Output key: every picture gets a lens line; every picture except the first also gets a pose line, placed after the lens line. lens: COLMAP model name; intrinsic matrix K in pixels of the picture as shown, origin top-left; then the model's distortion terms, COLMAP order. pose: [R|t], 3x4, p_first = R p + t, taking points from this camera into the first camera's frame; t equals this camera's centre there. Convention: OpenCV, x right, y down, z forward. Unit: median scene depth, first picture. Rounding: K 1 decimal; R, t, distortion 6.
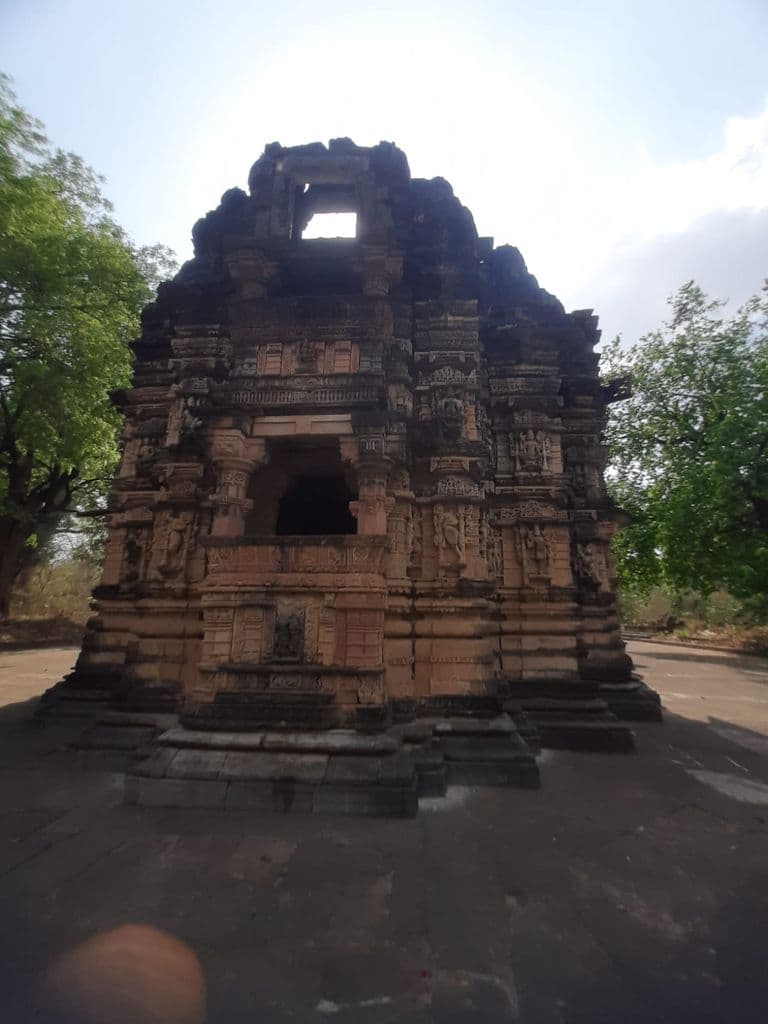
lens RADIAL K [[411.1, 0, 384.0], [0, 411.1, 512.0], [0, 0, 1]] dist [-0.000913, -0.000187]
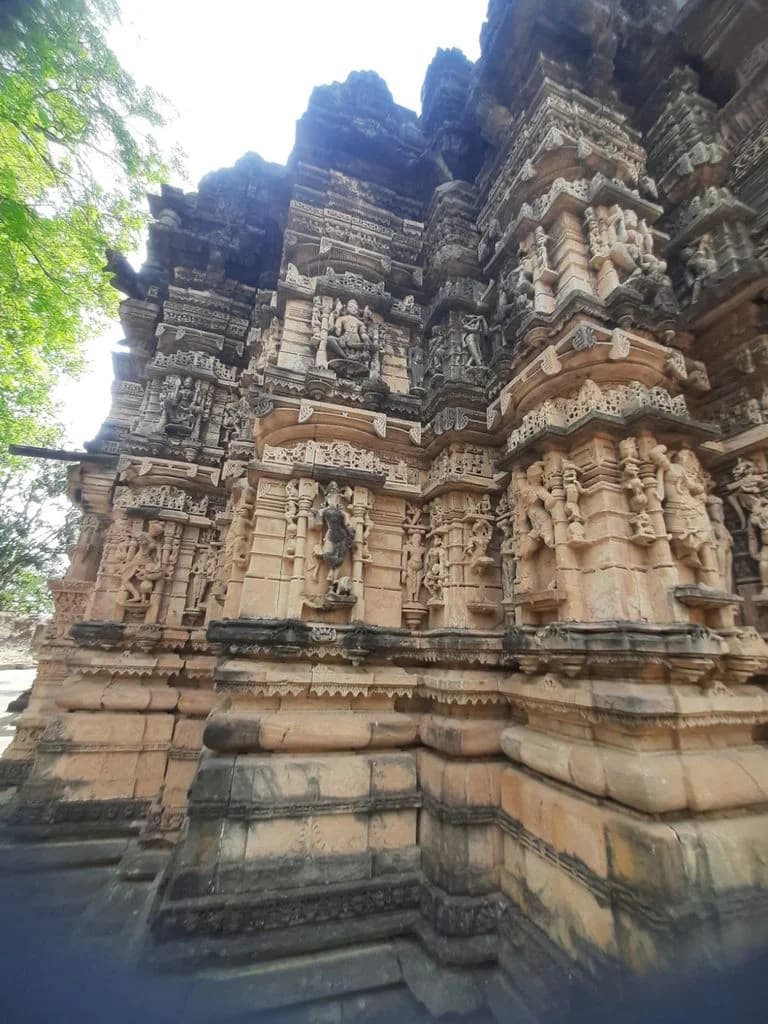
lens RADIAL K [[411.1, 0, 384.0], [0, 411.1, 512.0], [0, 0, 1]] dist [-0.000913, -0.000187]
pose [[0.929396, 0.148165, 0.338038, -0.849617], [-0.117456, 0.987003, -0.109680, 0.130604], [-0.349895, 0.062231, 0.934720, 0.720885]]
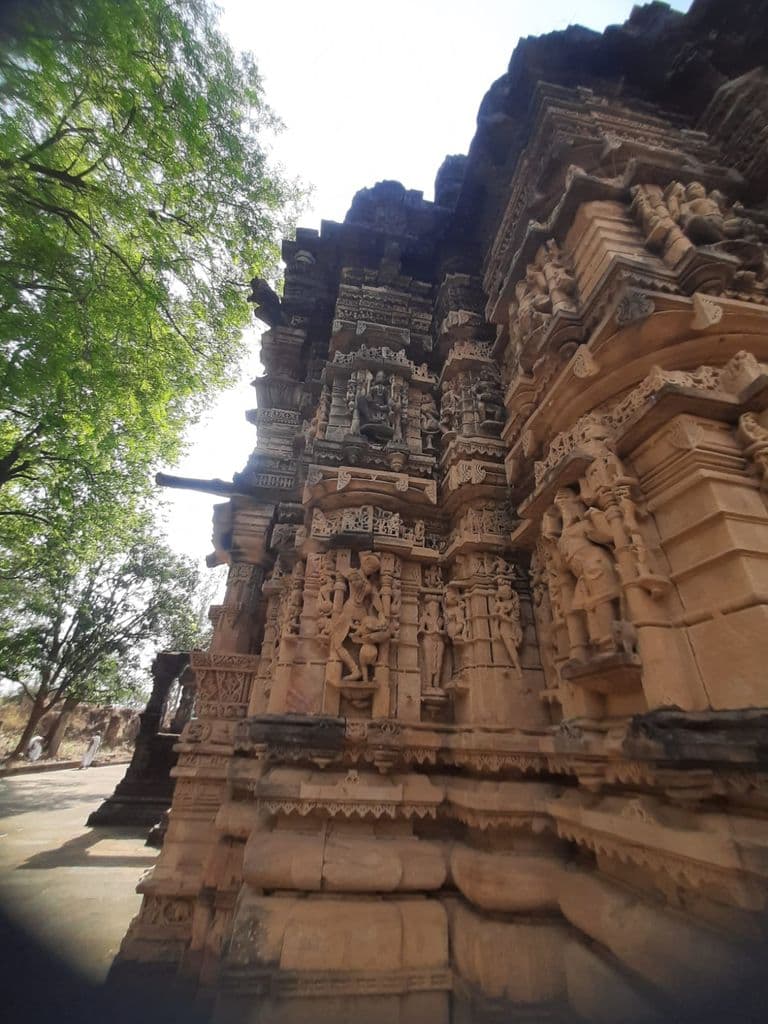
lens RADIAL K [[405.9, 0, 384.0], [0, 405.9, 512.0], [0, 0, 1]] dist [0.000249, 0.000018]
pose [[0.969474, 0.147008, 0.196235, -1.047684], [-0.087518, 0.955082, -0.283124, 0.198850], [-0.229042, 0.257307, 0.938793, 1.057477]]
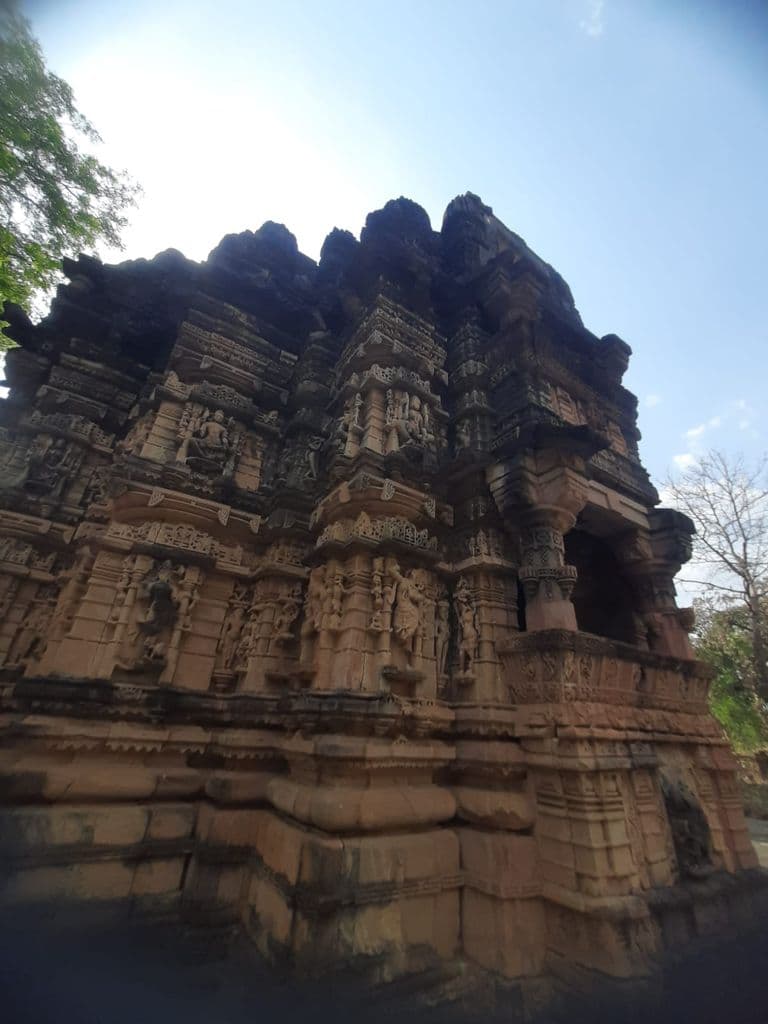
lens RADIAL K [[415.4, 0, 387.6], [0, 415.4, 507.9], [0, 0, 1]] dist [-0.002617, -0.000577]
pose [[0.808238, 0.312025, 0.499391, -0.810174], [-0.182724, 0.939102, -0.291032, 0.092904], [-0.559788, 0.143973, 0.816032, 0.524821]]
